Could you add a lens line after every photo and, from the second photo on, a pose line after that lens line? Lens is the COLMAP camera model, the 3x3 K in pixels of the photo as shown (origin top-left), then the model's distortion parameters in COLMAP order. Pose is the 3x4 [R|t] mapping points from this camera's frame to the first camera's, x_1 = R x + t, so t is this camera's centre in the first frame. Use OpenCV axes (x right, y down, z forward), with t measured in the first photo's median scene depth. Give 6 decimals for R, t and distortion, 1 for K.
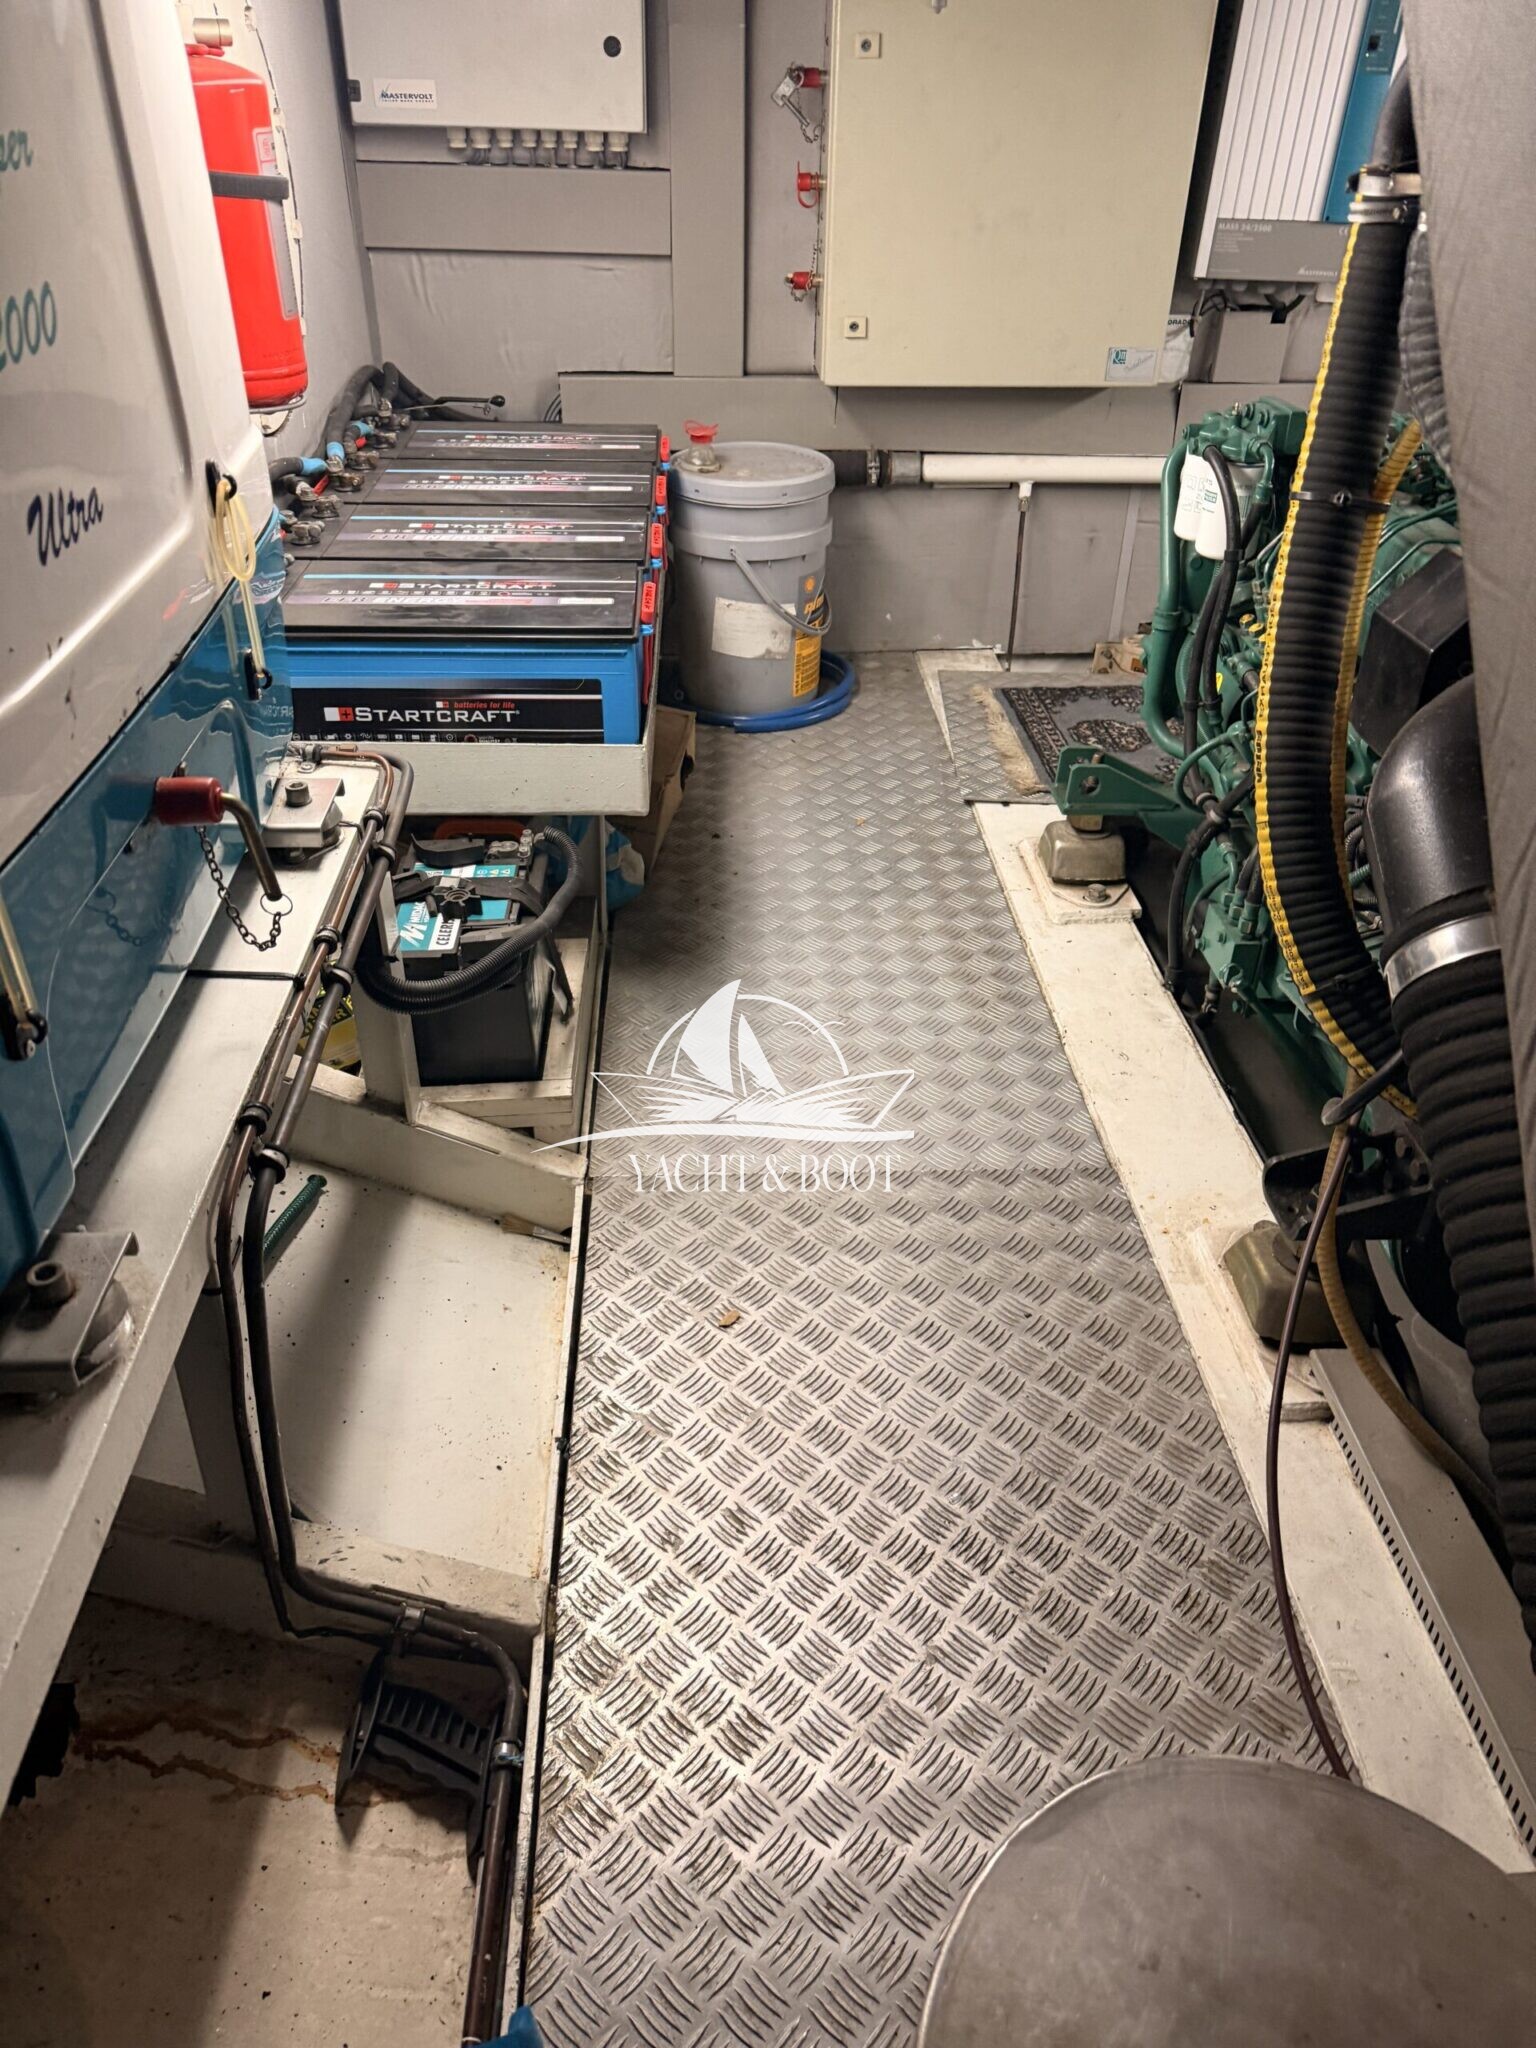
lens RADIAL K [[1450.1, 0, 772.5], [0, 1450.1, 1020.7], [0, 0, 1]] dist [0.050953, -0.066156]
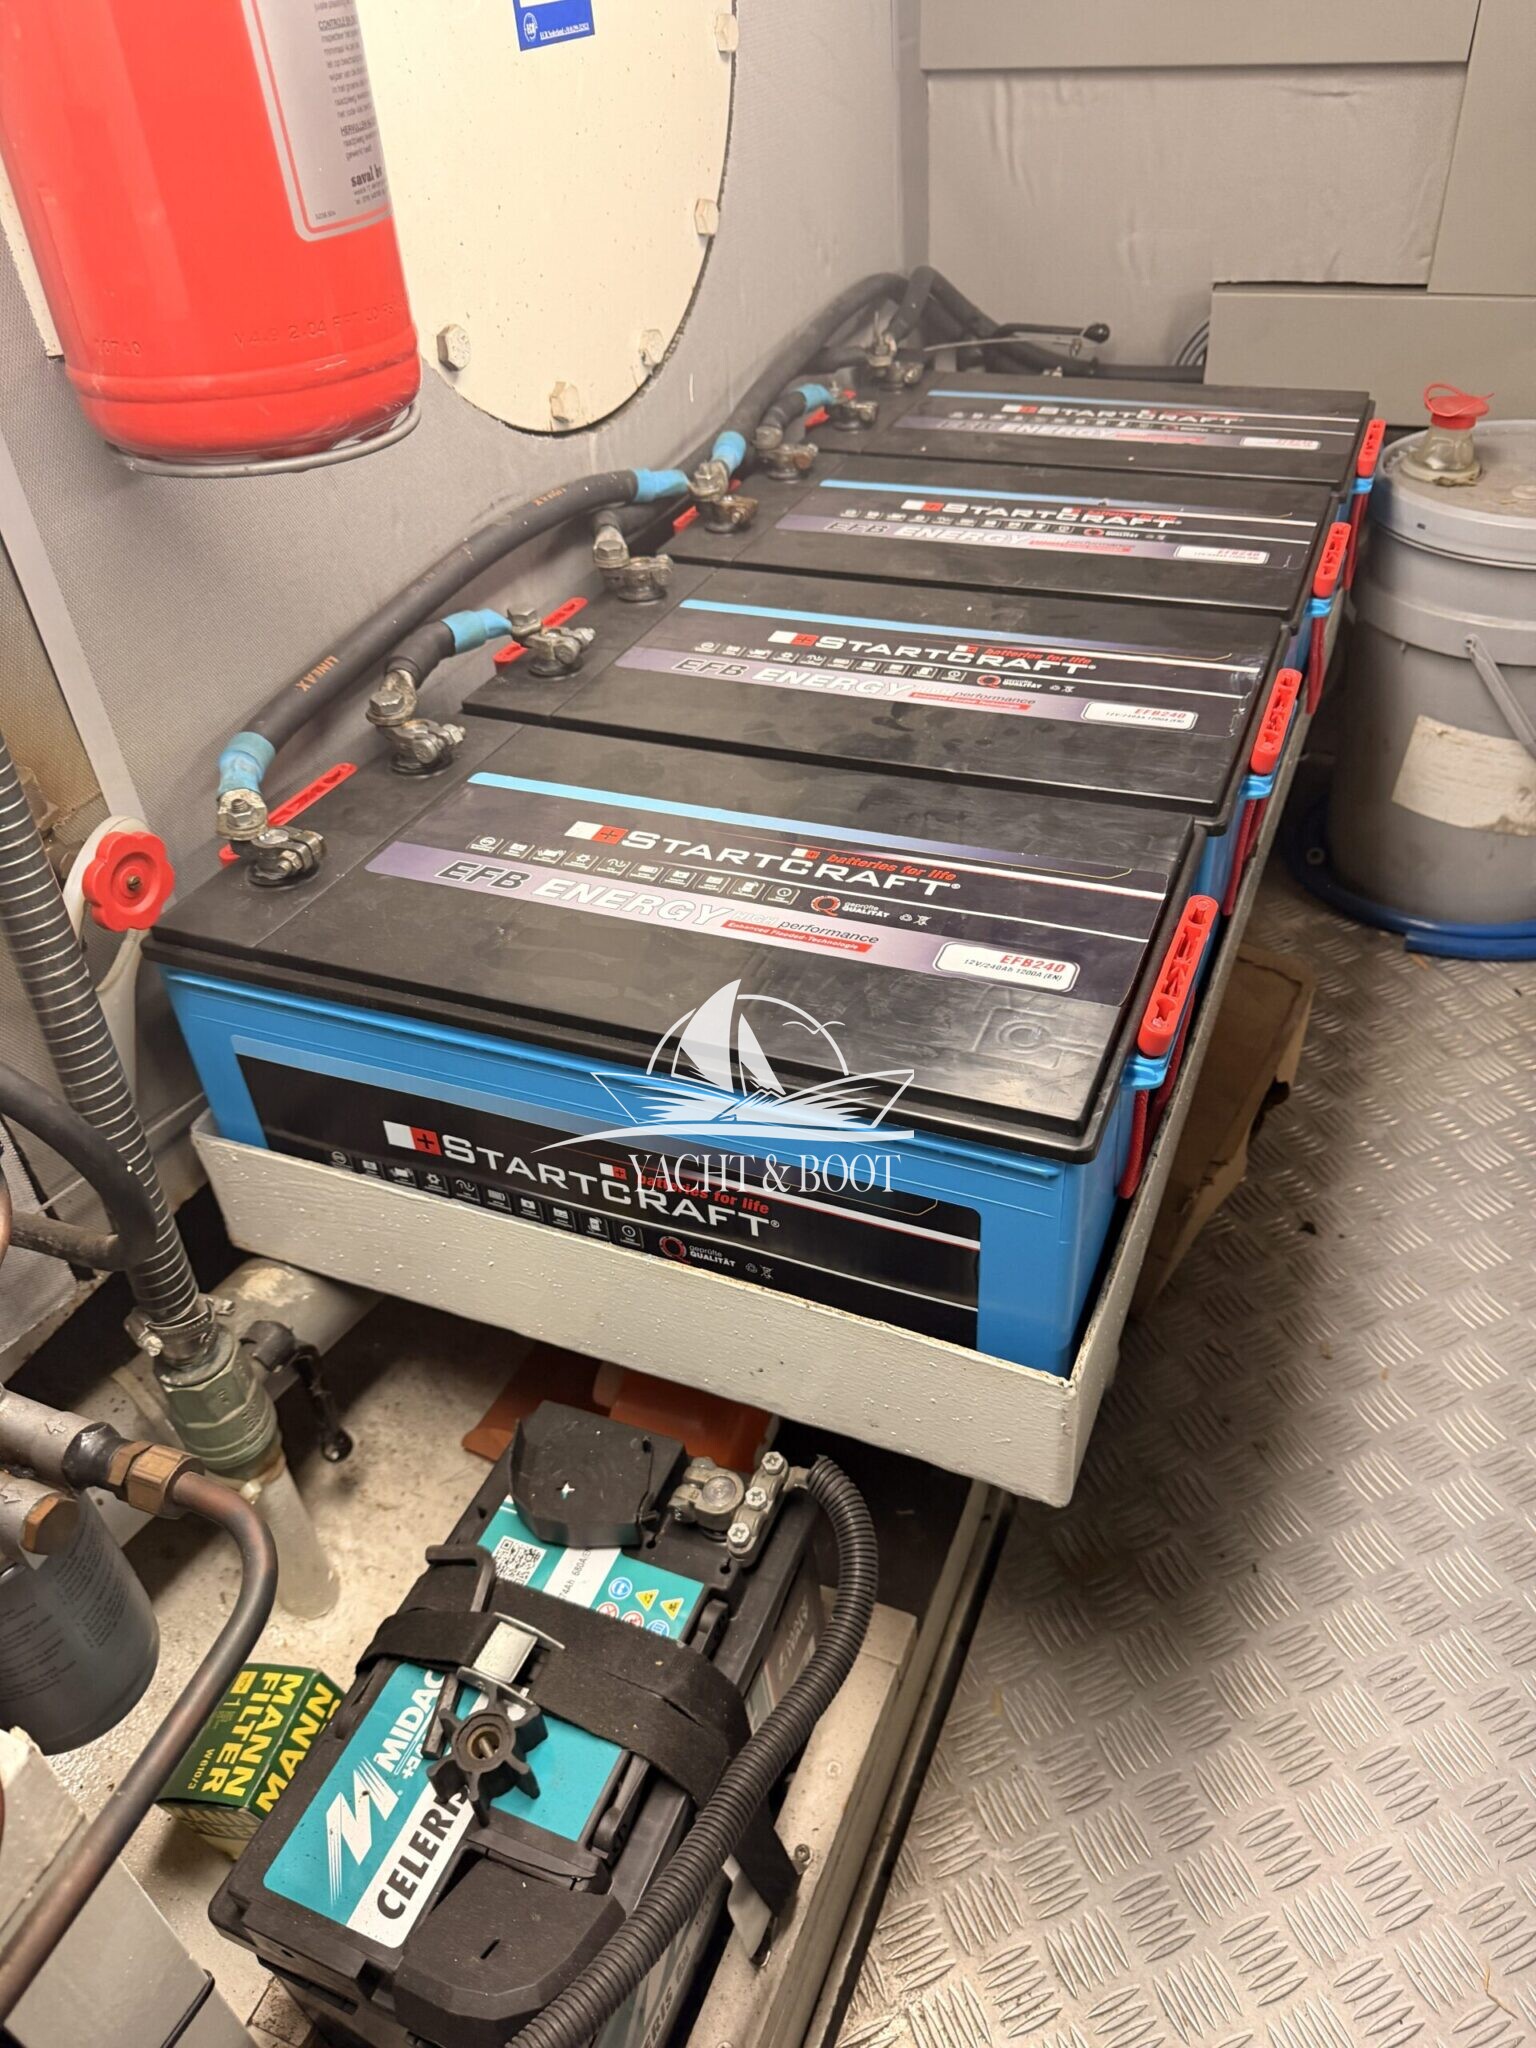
lens RADIAL K [[1533.6, 0, 761.3], [0, 1533.6, 1020.1], [0, 0, 1]] dist [0.006535, -0.004652]
pose [[0.900739, 0.197749, -0.386735, -0.026816], [-0.173725, 0.980054, 0.096509, -0.318123], [0.398106, -0.019744, 0.917127, 0.629446]]
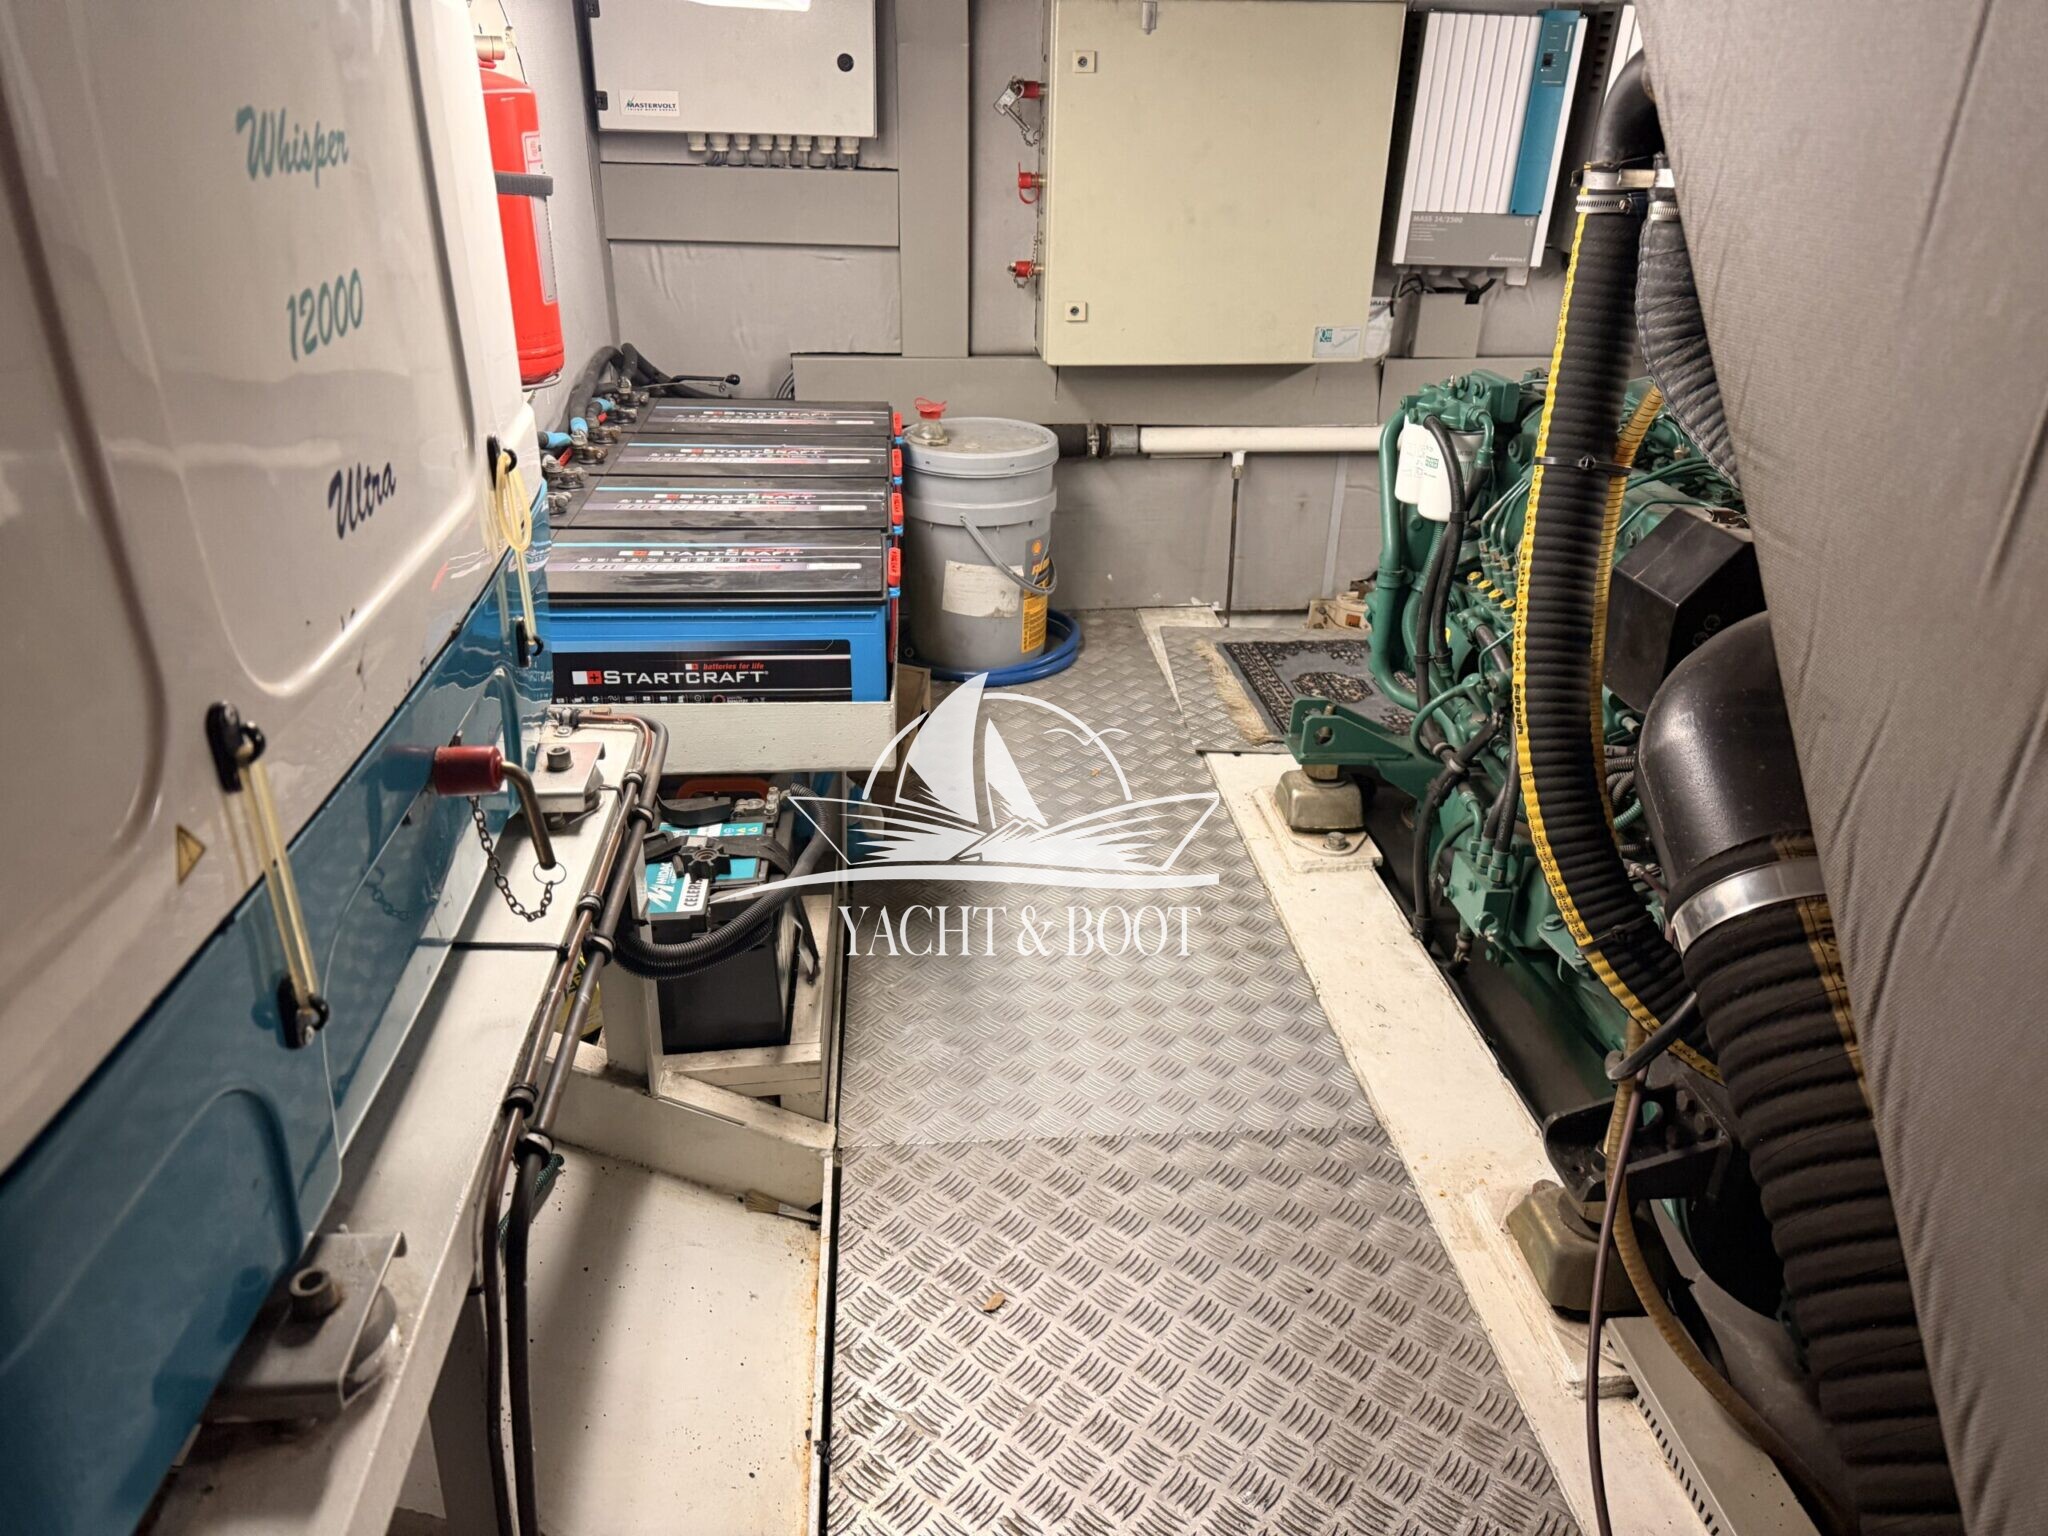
lens RADIAL K [[1450.1, 0, 1022.8], [0, 1450.1, 770.7], [0, 0, 1]] dist [0.050953, -0.066156]
pose [[0.999378, -0.014475, 0.032145, -0.032855], [0.018741, 0.990441, -0.136656, -0.005338], [-0.029859, 0.137174, 0.990097, 0.012640]]
